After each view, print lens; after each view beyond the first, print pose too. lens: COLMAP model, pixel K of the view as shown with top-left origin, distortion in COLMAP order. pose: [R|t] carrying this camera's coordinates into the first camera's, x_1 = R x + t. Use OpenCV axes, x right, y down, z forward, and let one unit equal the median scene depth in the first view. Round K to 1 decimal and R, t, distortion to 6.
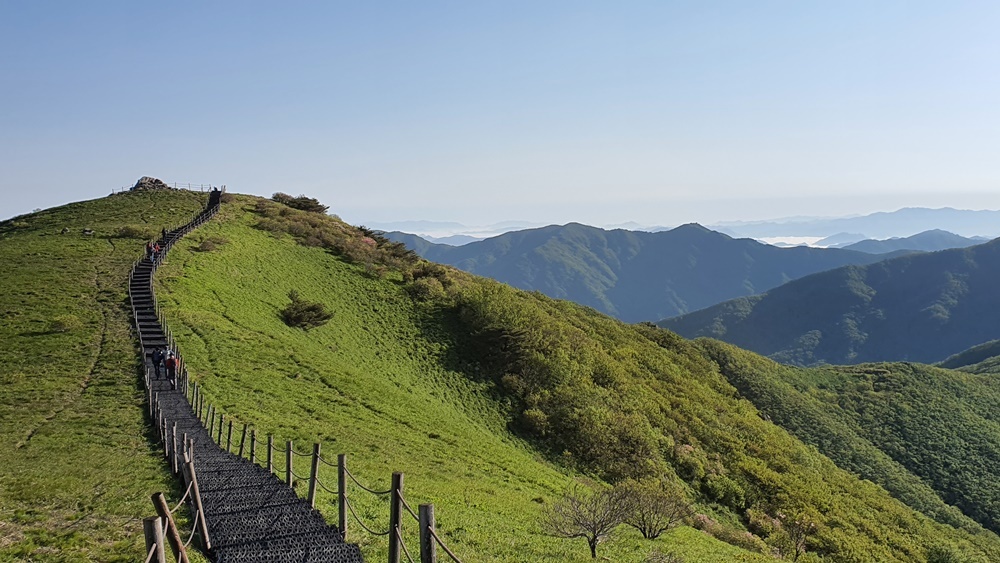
lens RADIAL K [[927.9, 0, 501.5], [0, 927.9, 286.6], [0, 0, 1]] dist [0.194894, -0.486311]
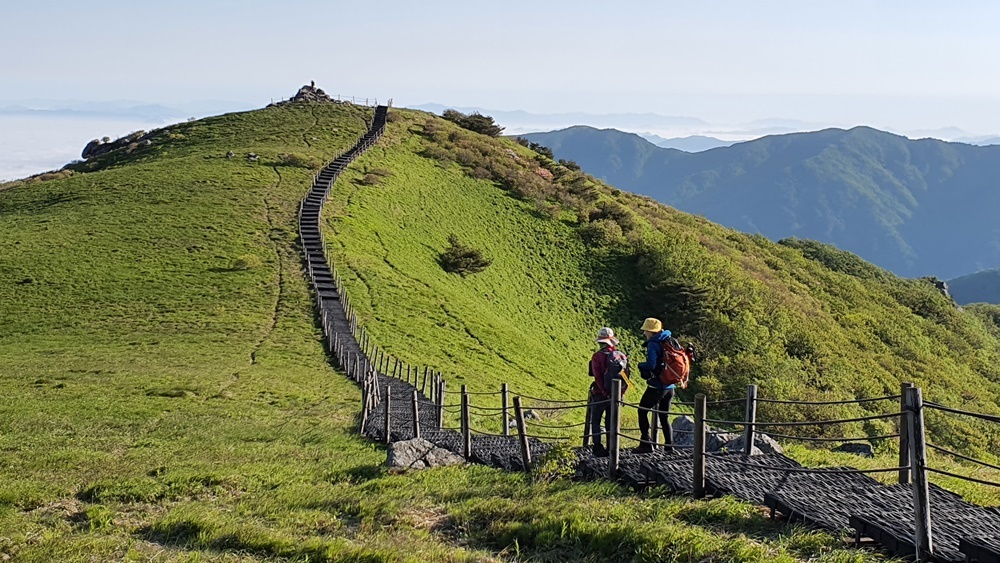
lens RADIAL K [[1531.3, 0, 554.9], [0, 1531.3, 281.4], [0, 0, 1]] dist [0.230317, -0.100482]
pose [[0.983163, 0.065607, -0.170546, 0.133896], [-0.053776, 0.995874, 0.073095, -0.059096], [0.174638, -0.062693, 0.982635, -0.471759]]
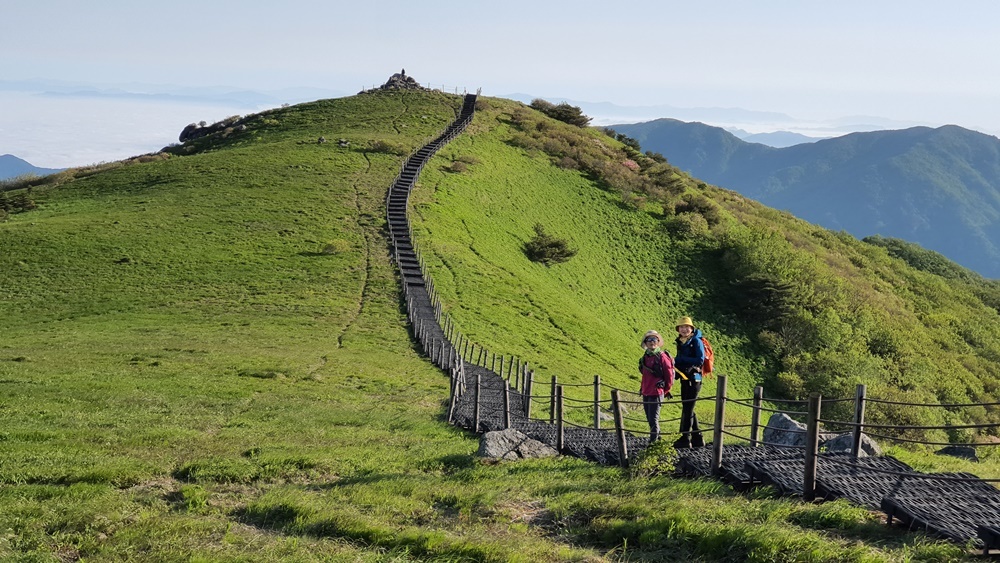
lens RADIAL K [[1532.4, 0, 575.5], [0, 1532.4, 278.7], [0, 0, 1]] dist [-0.102080, 2.223604]
pose [[0.973772, 0.090720, -0.208657, 0.129275], [-0.075596, 0.993975, 0.079368, -0.058089], [0.214600, -0.061513, 0.974763, -0.465298]]
